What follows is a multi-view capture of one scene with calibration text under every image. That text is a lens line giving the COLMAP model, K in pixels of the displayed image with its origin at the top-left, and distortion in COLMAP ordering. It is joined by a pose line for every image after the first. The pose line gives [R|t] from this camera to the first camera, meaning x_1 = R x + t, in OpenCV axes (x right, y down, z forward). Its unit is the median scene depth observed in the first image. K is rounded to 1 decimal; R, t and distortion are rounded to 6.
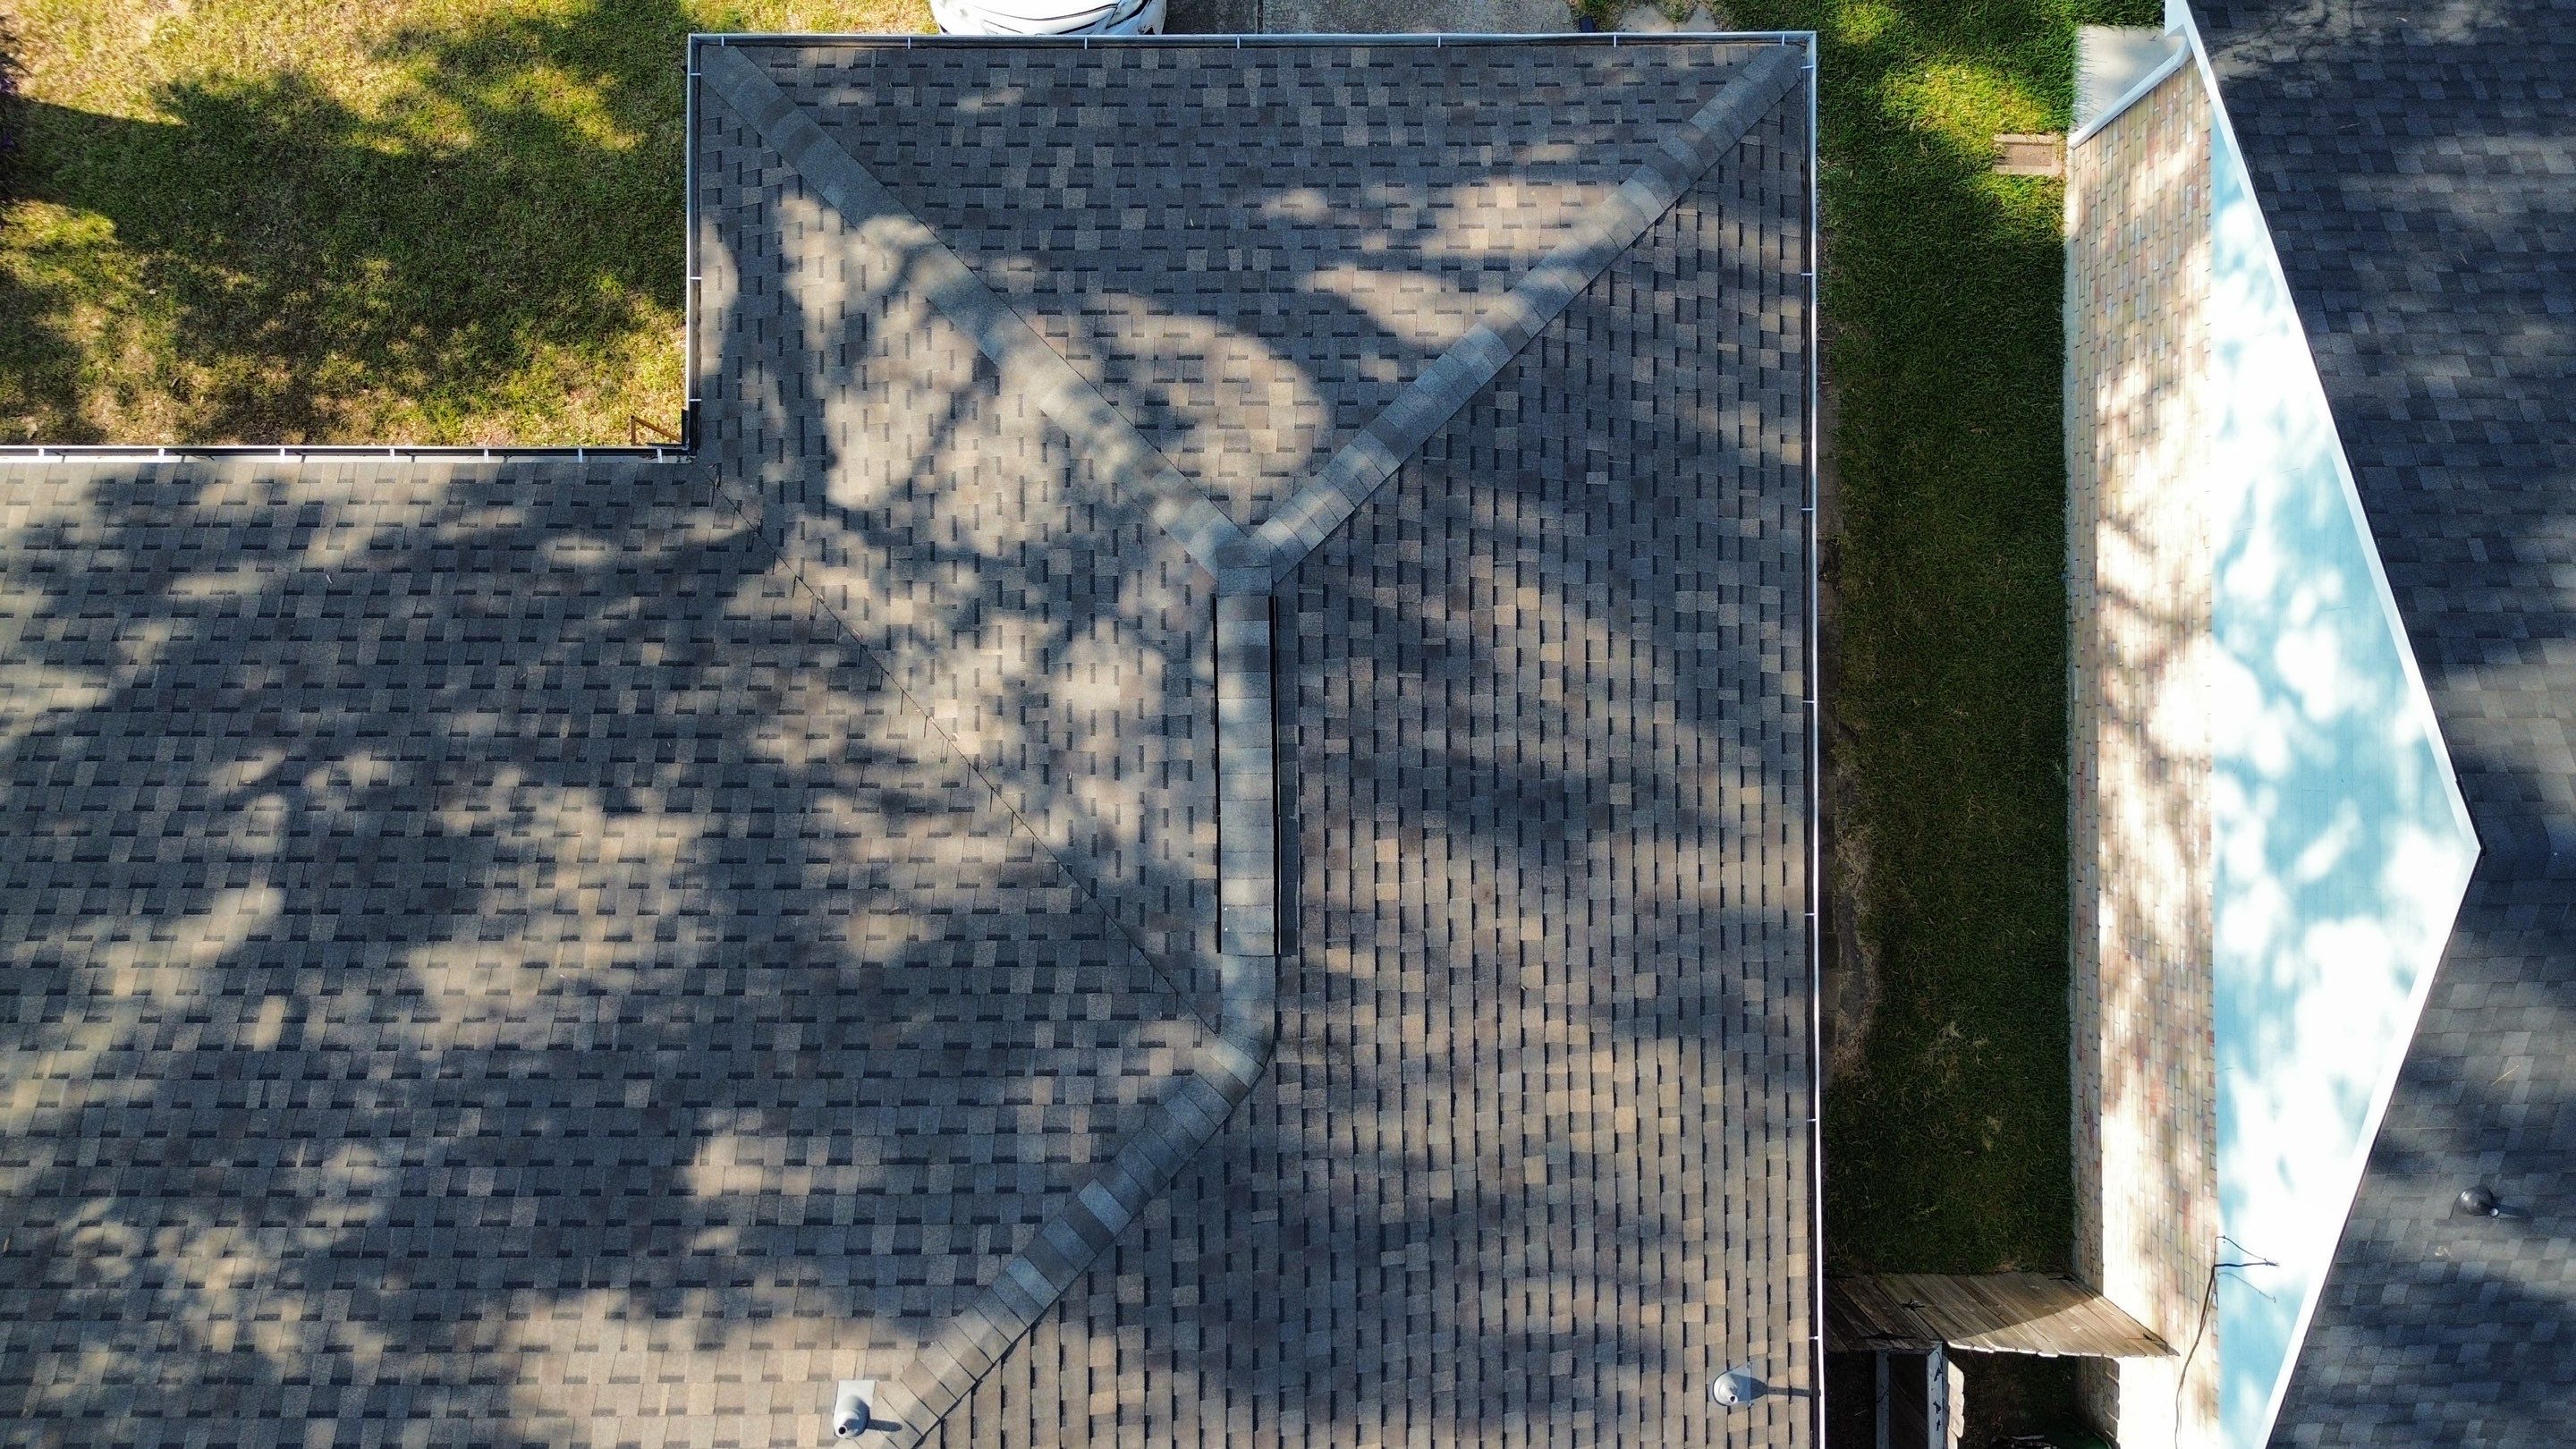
lens RADIAL K [[1816.5, 0, 1295.7], [0, 1816.5, 719.6], [0, 0, 1]] dist [0.064406, -0.076278]
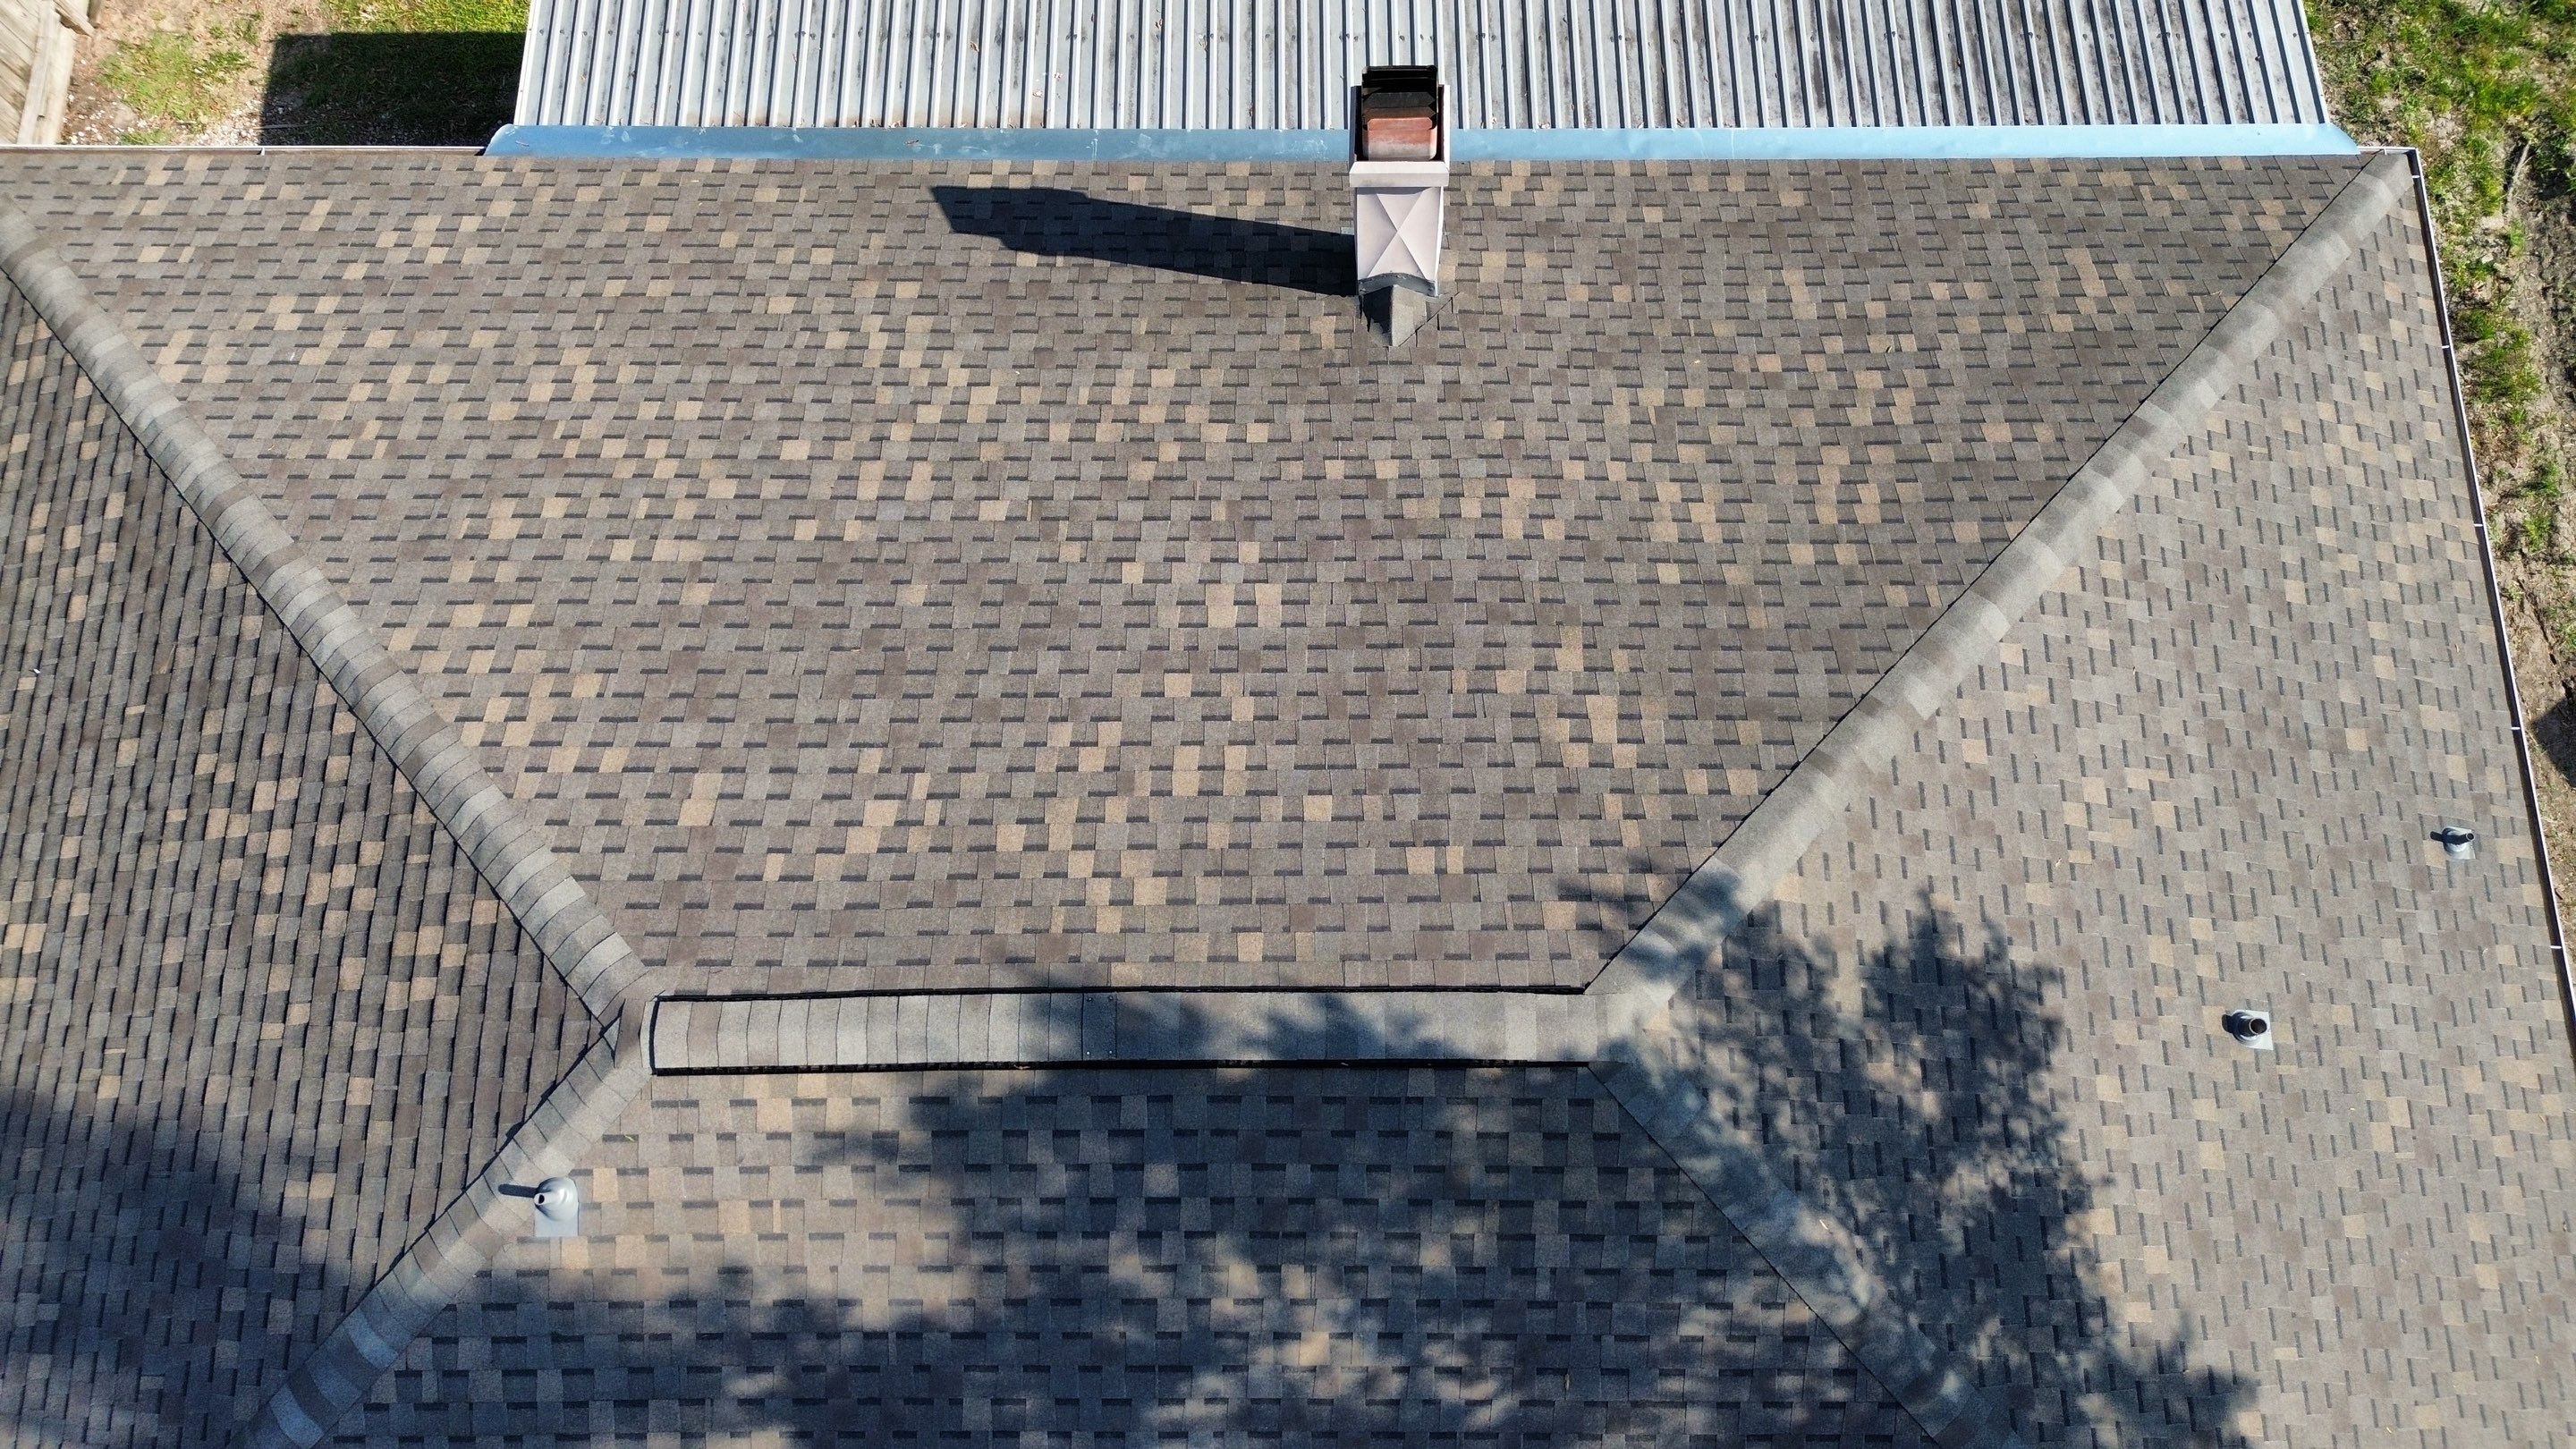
lens RADIAL K [[1816.5, 0, 1303.1], [0, 1816.5, 721.8], [0, 0, 1]] dist [0.064406, -0.076278]
pose [[-0.999996, -0.001207, -0.002440, -0.513506], [0.000471, -0.959500, 0.281708, 0.304420], [-0.002682, 0.281706, 0.959497, 0.084850]]
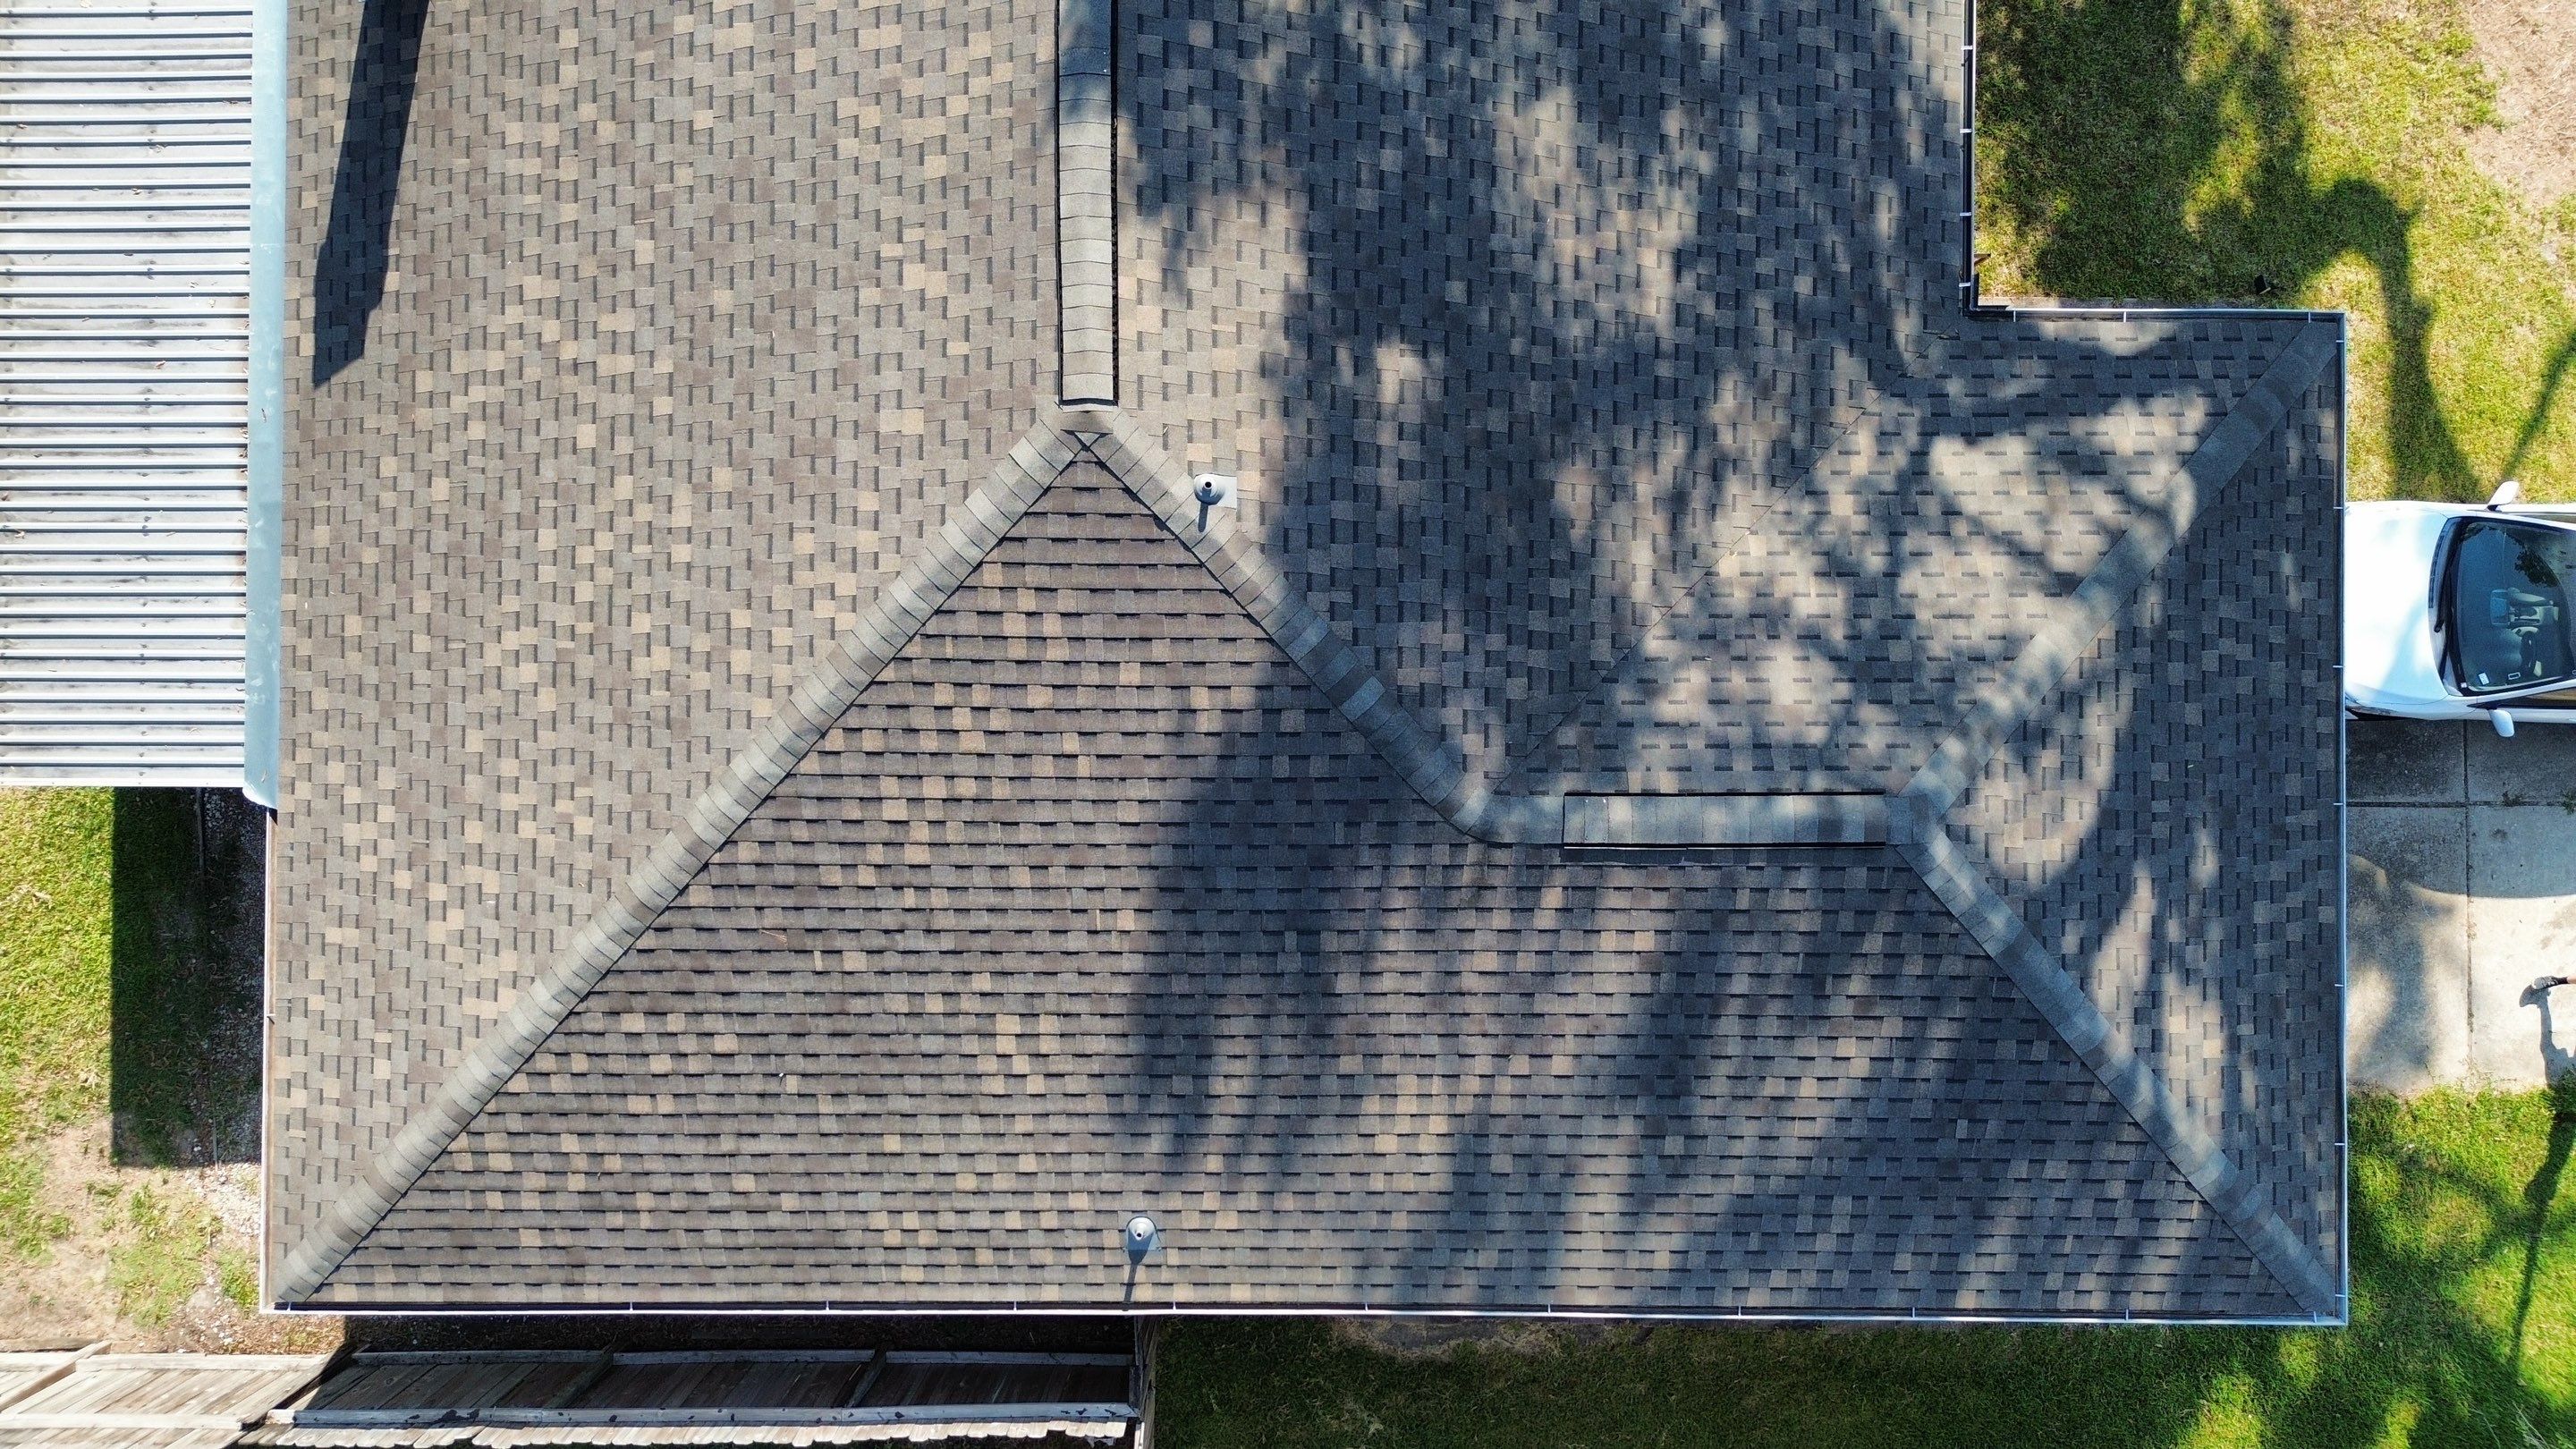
lens RADIAL K [[1816.5, 0, 1294.1], [0, 1816.5, 714.4], [0, 0, 1]] dist [0.064406, -0.076278]
pose [[-0.007406, 0.999942, -0.007825, -0.077576], [-0.999887, -0.007303, 0.013154, 0.267998], [0.013096, 0.007922, 0.999883, -0.133706]]
